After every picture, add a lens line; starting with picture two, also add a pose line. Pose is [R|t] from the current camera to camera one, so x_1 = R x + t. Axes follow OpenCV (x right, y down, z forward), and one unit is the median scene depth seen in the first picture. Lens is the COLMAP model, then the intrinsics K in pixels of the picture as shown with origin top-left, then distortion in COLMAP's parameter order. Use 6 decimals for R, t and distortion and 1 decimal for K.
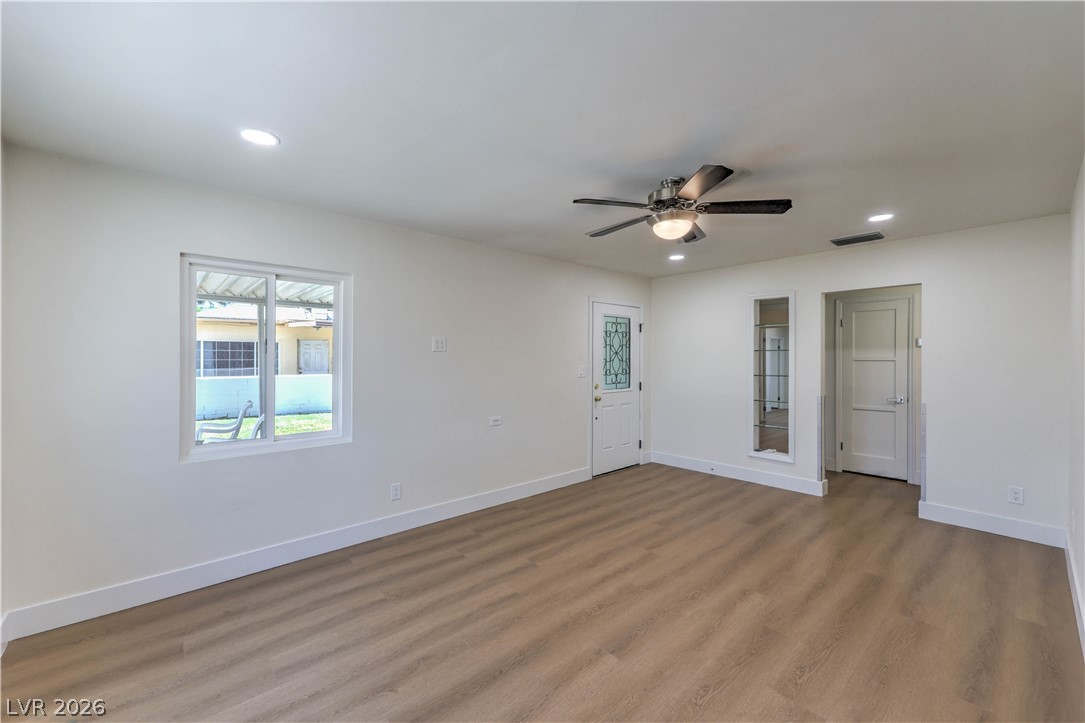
lens RADIAL K [[436.1, 0, 552.0], [0, 436.1, 357.9], [0, 0, 1]] dist [0.002840, 0.000208]
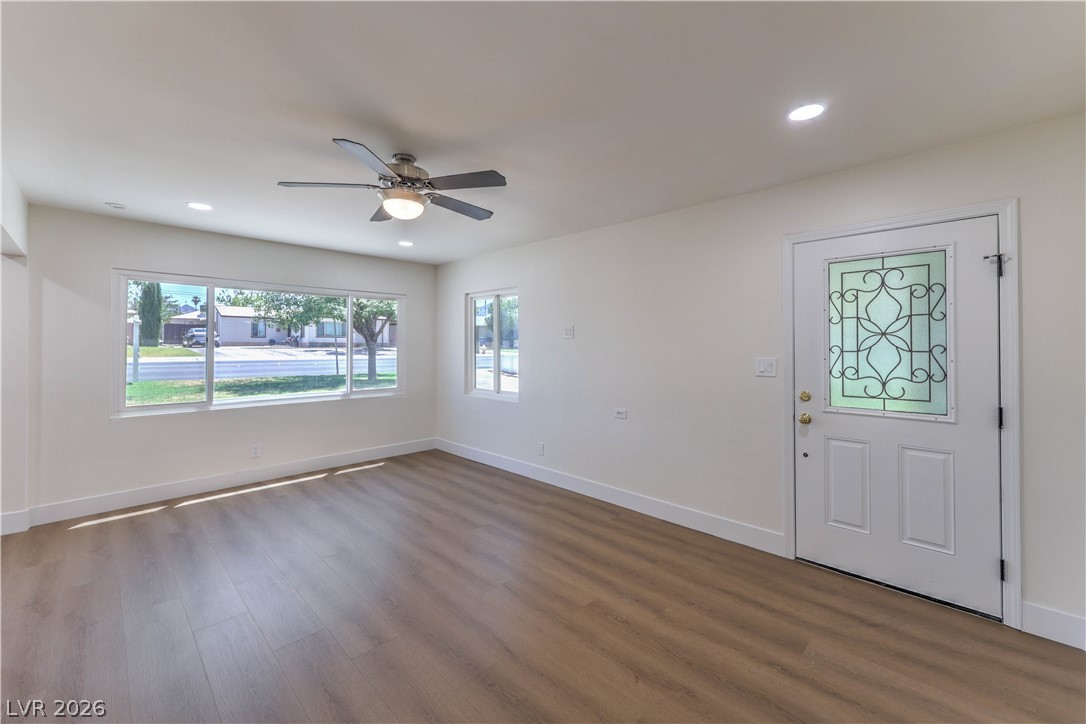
lens RADIAL K [[436.5, 0, 530.3], [0, 436.5, 344.4], [0, 0, 1]] dist [0.002840, 0.000208]
pose [[0.034457, -0.001139, -0.999406, 0.787054], [0.000333, 0.999999, -0.001128, 0.001225], [0.999406, -0.000294, 0.034457, 0.789645]]
